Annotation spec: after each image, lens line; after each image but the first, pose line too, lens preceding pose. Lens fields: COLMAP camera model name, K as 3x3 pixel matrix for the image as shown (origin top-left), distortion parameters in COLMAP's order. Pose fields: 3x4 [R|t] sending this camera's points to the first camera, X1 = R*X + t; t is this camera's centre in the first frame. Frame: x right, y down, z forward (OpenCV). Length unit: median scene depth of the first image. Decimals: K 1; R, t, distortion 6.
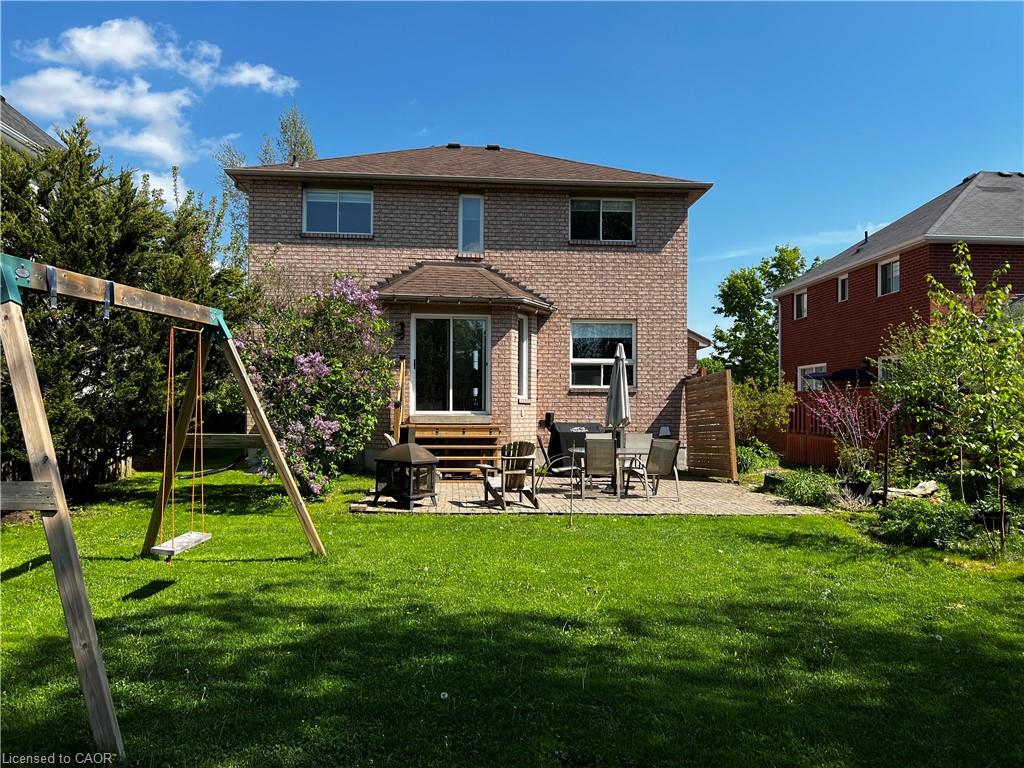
lens RADIAL K [[746.0, 0, 512.0], [0, 746.0, 384.0], [0, 0, 1]] dist [0.052541, -0.084355]
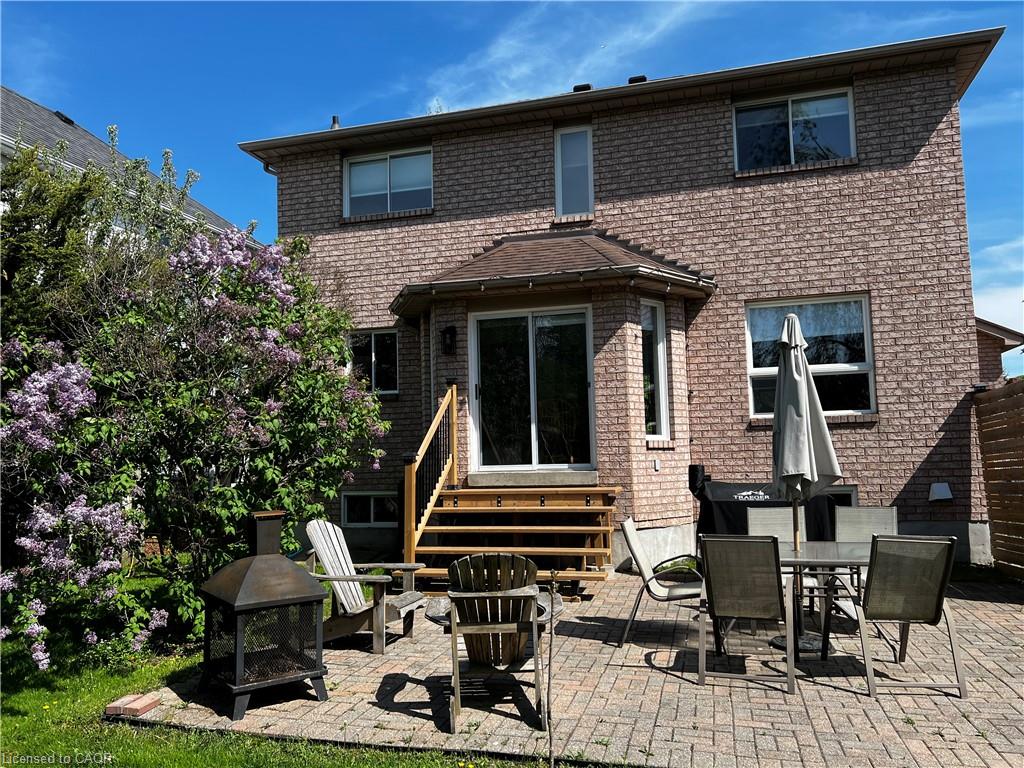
lens RADIAL K [[746.0, 0, 512.0], [0, 746.0, 384.0], [0, 0, 1]] dist [0.052541, -0.084355]
pose [[0.940115, -0.060639, -0.335420, 0.101252], [0.042651, 0.997242, -0.060745, 0.006054], [0.338178, 0.042801, 0.940108, 0.385708]]
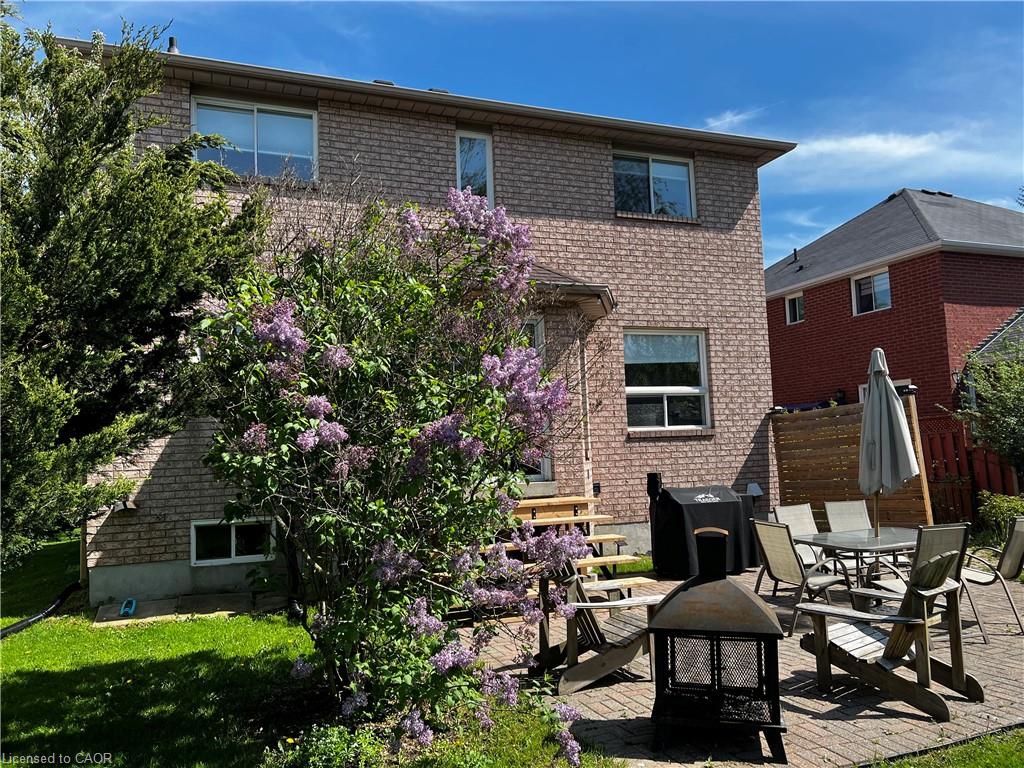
lens RADIAL K [[748.9, 0, 499.9], [0, 748.9, 386.0], [0, 0, 1]] dist [0.049439, -0.047942]
pose [[0.956234, -0.016744, 0.292124, -0.224823], [0.033298, 0.998103, -0.051787, -0.004247], [-0.290703, 0.059248, 0.954977, 0.399574]]
